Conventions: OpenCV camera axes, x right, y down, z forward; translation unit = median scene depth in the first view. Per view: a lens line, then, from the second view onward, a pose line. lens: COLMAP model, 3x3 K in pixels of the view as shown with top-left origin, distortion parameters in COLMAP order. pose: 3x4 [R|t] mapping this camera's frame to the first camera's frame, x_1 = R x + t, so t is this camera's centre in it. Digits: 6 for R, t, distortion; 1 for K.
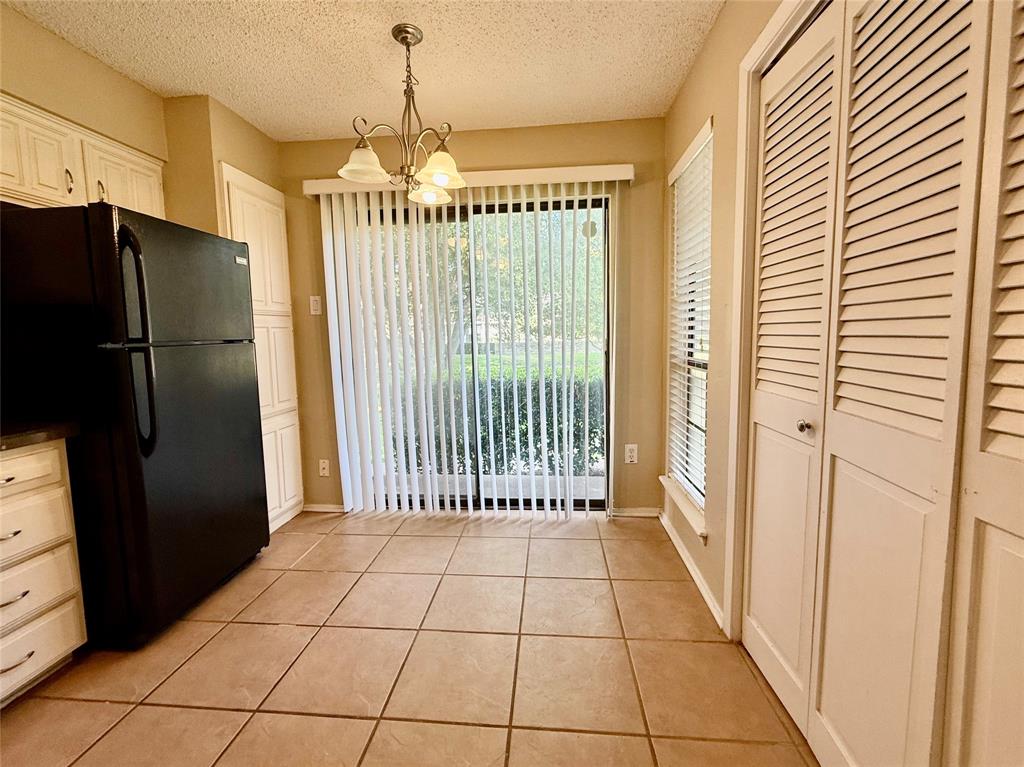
lens RADIAL K [[436.5, 0, 508.7], [0, 436.5, 373.9], [0, 0, 1]] dist [0.000082, 0.000265]
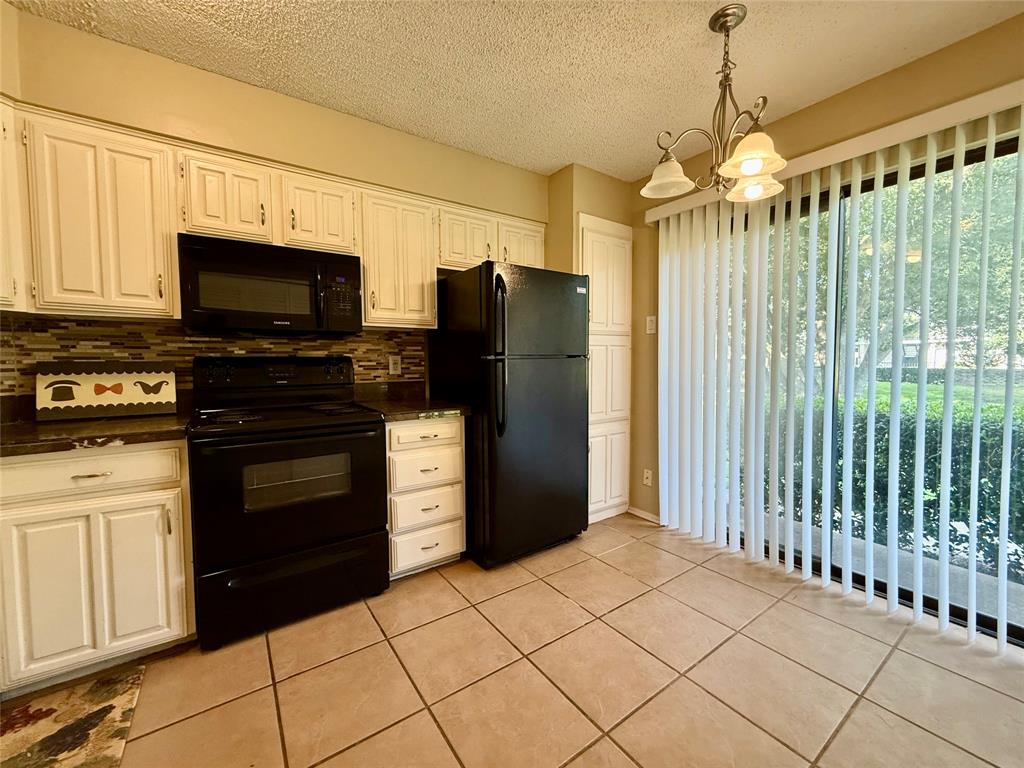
lens RADIAL K [[408.3, 0, 510.1], [0, 408.3, 384.7], [0, 0, 1]] dist [-0.000574, 0.000292]
pose [[0.649289, 0.062249, -0.757990, 0.126263], [-0.077114, 0.996897, 0.015813, 0.000246], [0.756622, 0.048184, 0.652074, 0.111872]]
